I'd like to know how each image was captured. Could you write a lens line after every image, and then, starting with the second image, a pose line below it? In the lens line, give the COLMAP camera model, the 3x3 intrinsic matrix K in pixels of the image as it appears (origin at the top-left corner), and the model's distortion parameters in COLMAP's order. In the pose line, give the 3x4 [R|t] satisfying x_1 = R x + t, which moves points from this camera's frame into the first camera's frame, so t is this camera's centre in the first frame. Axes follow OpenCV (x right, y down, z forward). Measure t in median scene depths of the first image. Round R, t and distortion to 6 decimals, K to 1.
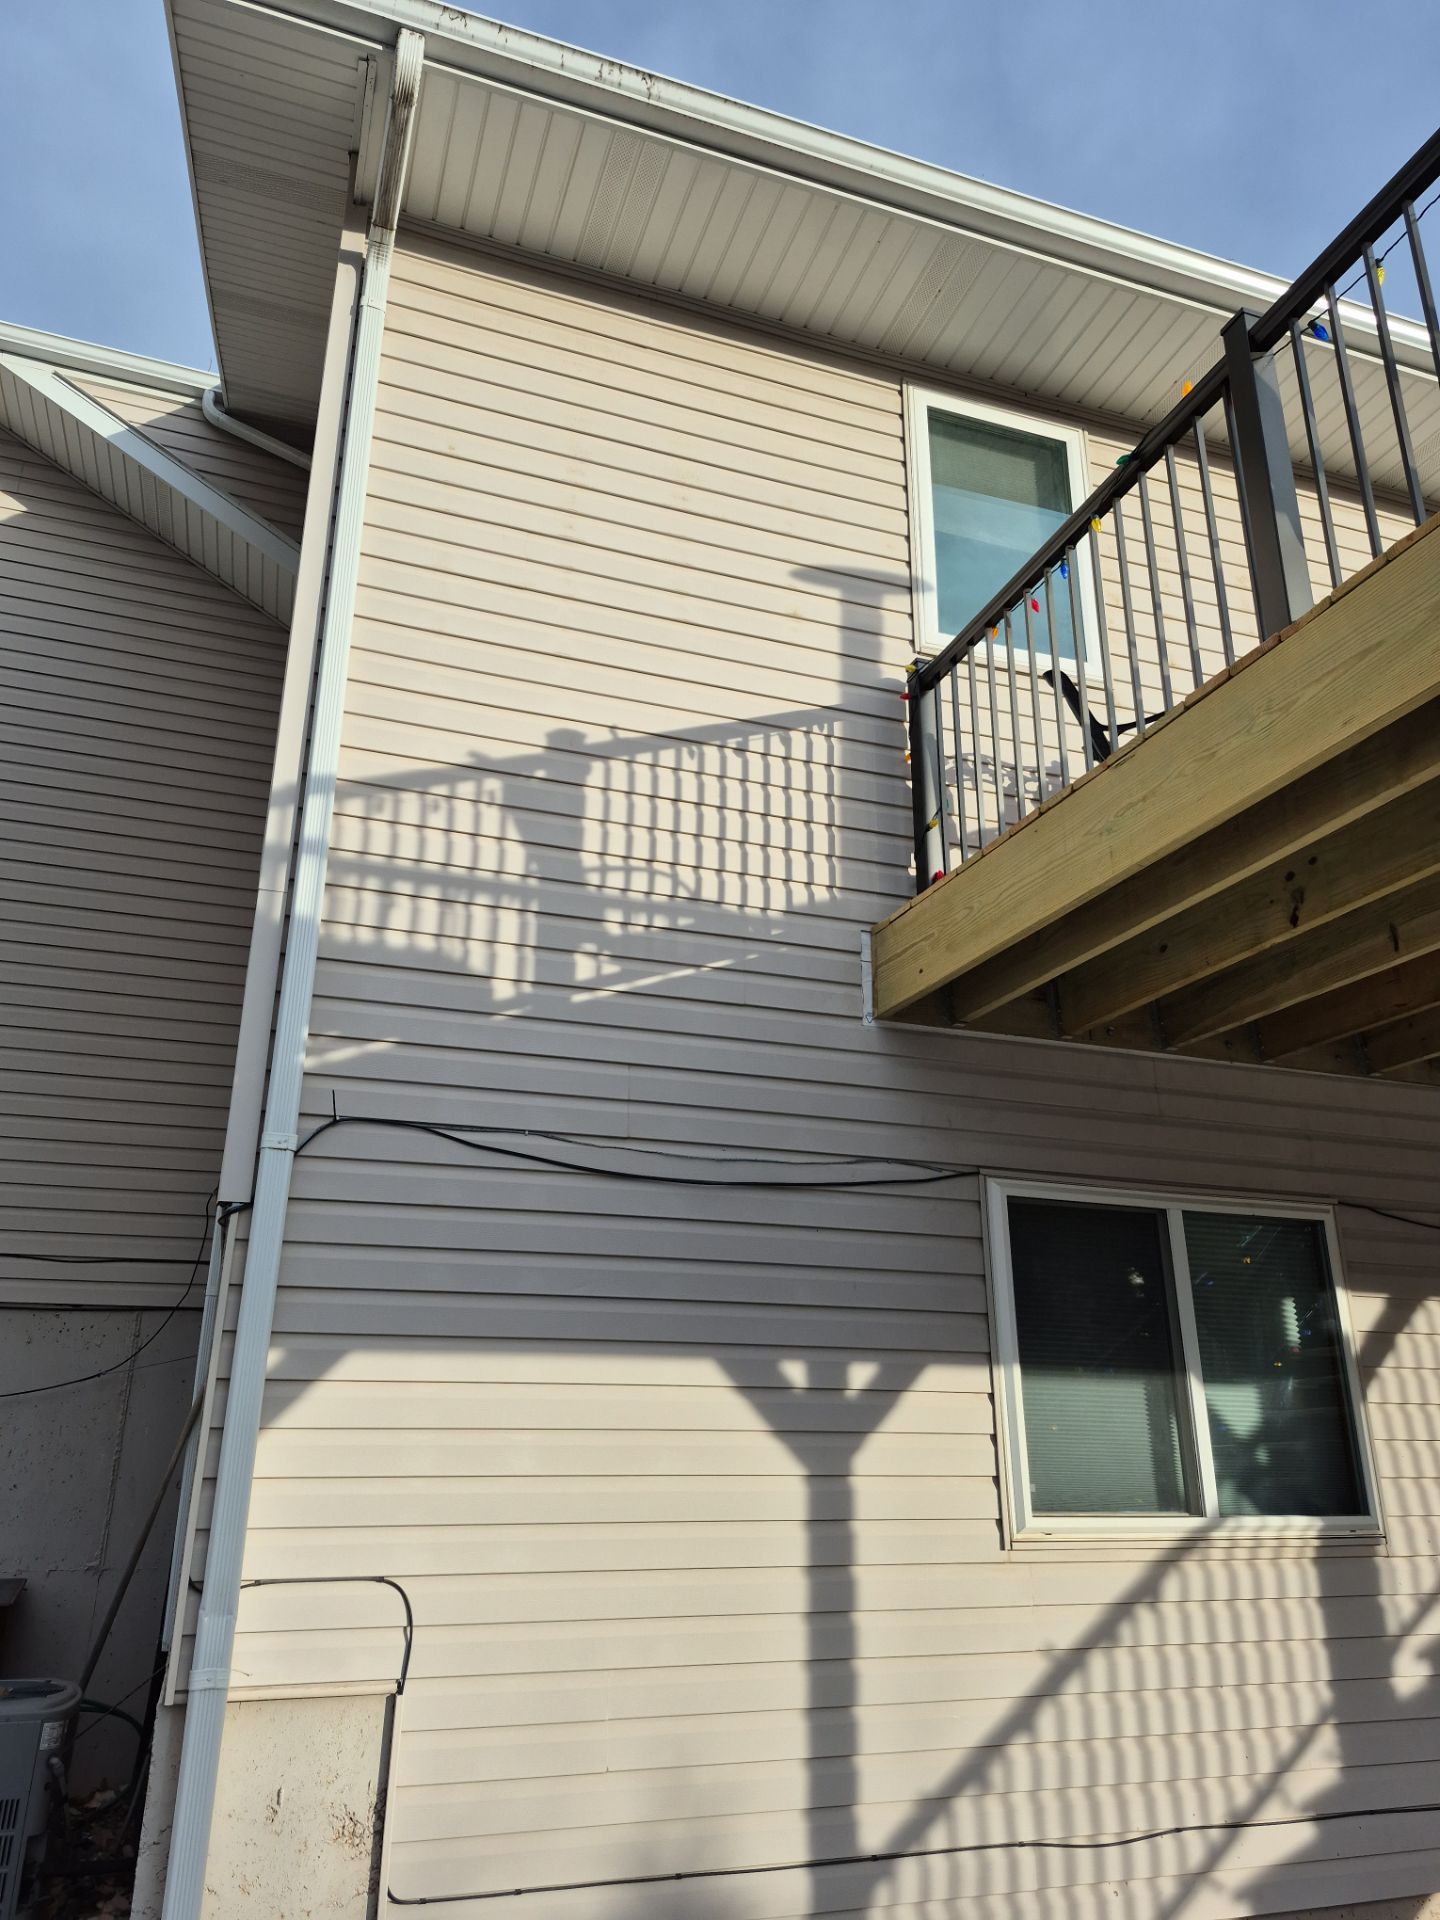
lens RADIAL K [[1338.6, 0, 717.8], [0, 1338.6, 948.1], [0, 0, 1]] dist [0.065645, -0.057576]
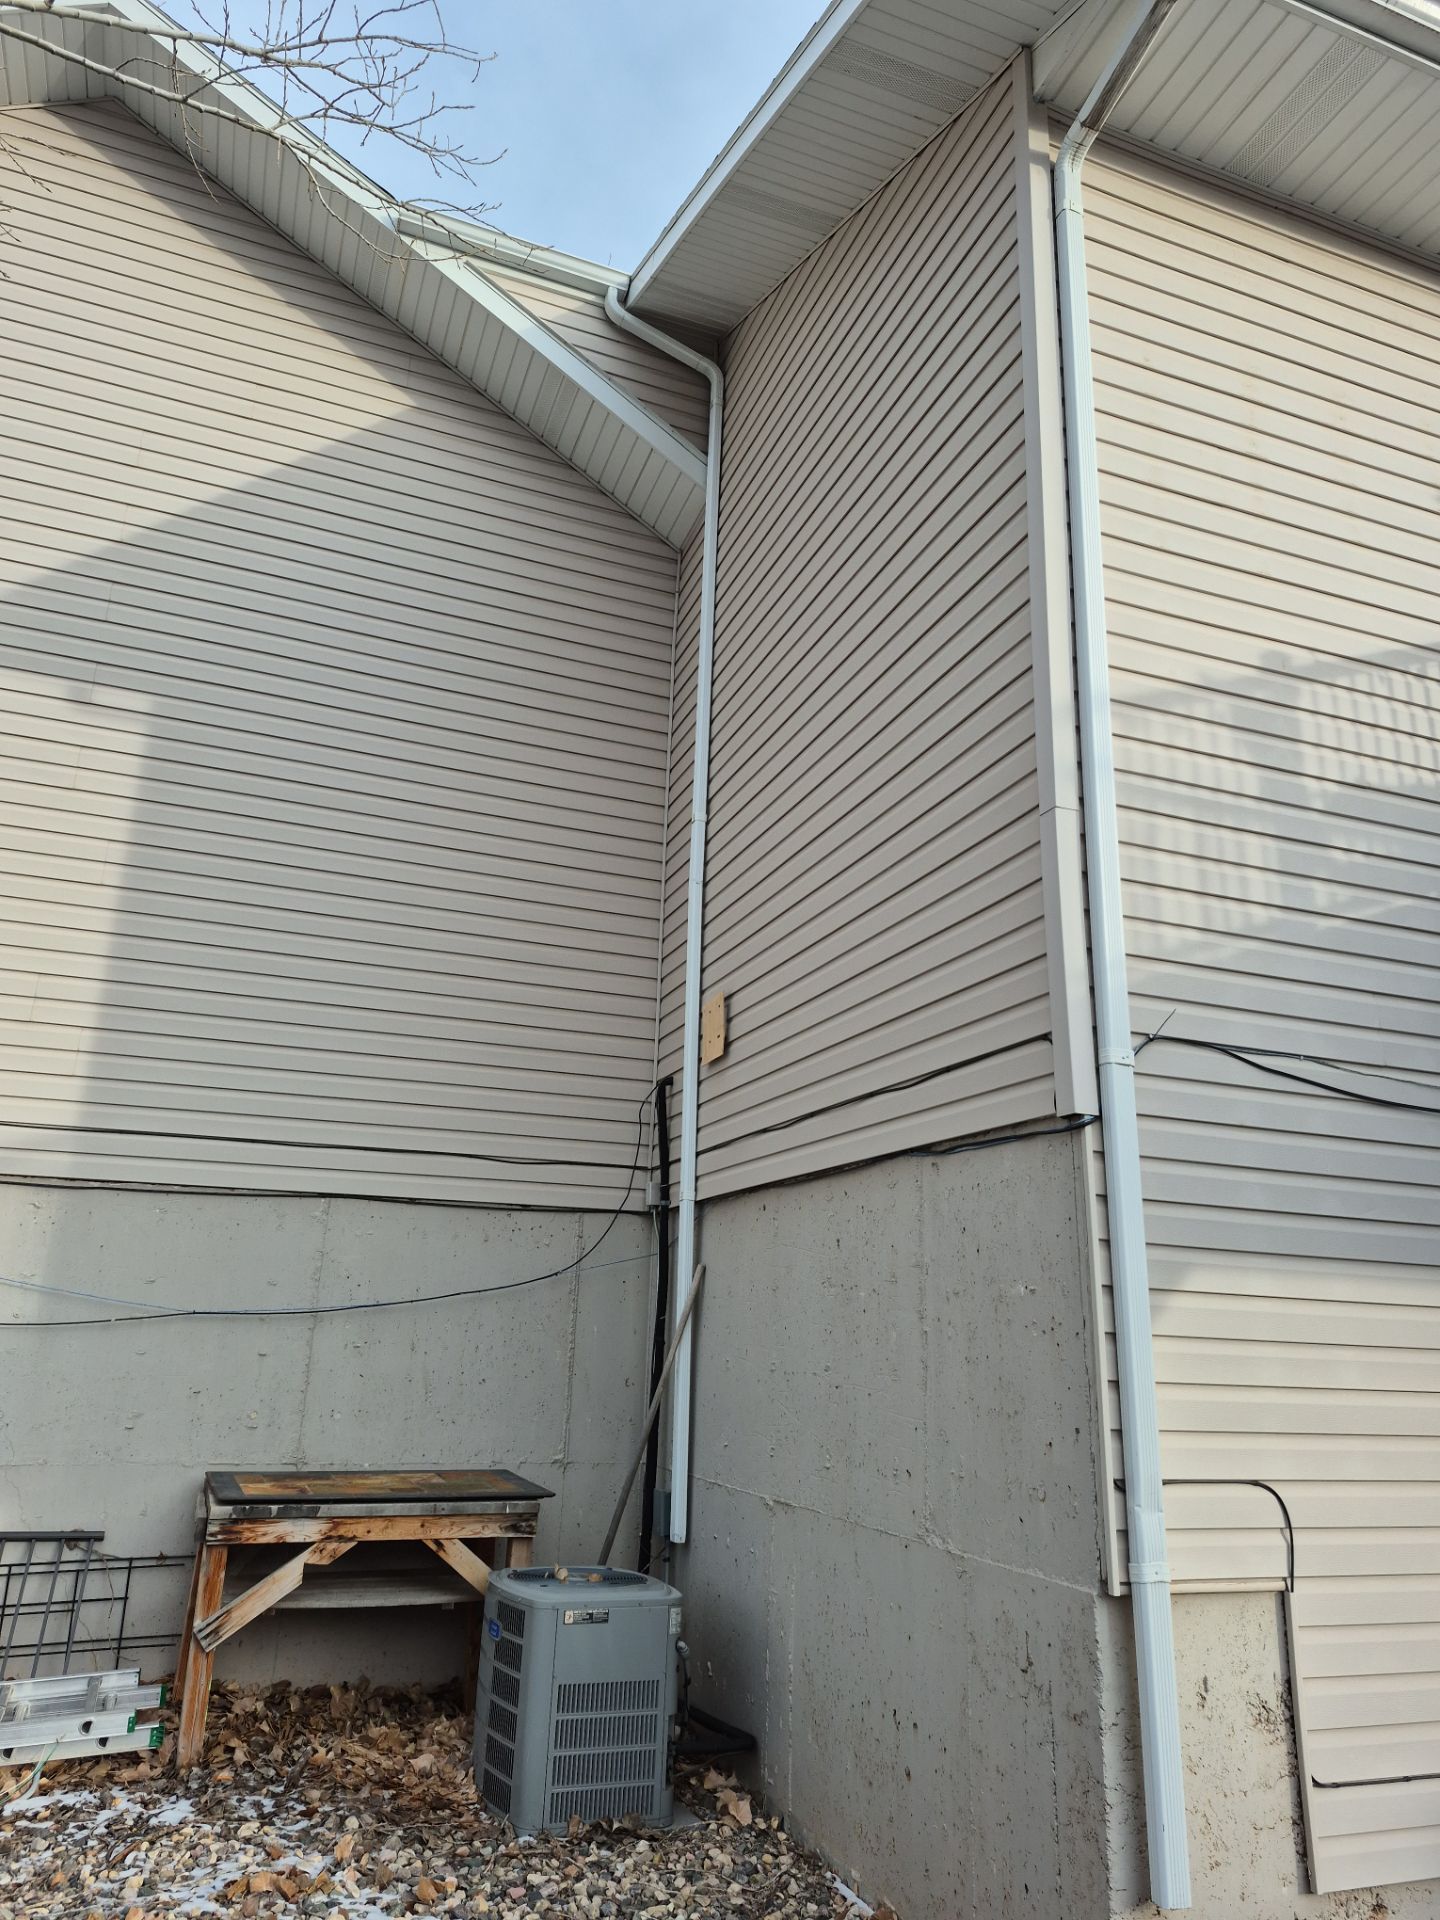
lens RADIAL K [[1338.6, 0, 699.0], [0, 1338.6, 940.5], [0, 0, 1]] dist [0.065645, -0.057576]
pose [[0.999272, 0.031949, 0.020835, -0.542303], [-0.032964, 0.998189, 0.050330, 0.012560], [-0.019189, -0.050980, 0.998515, -0.000139]]
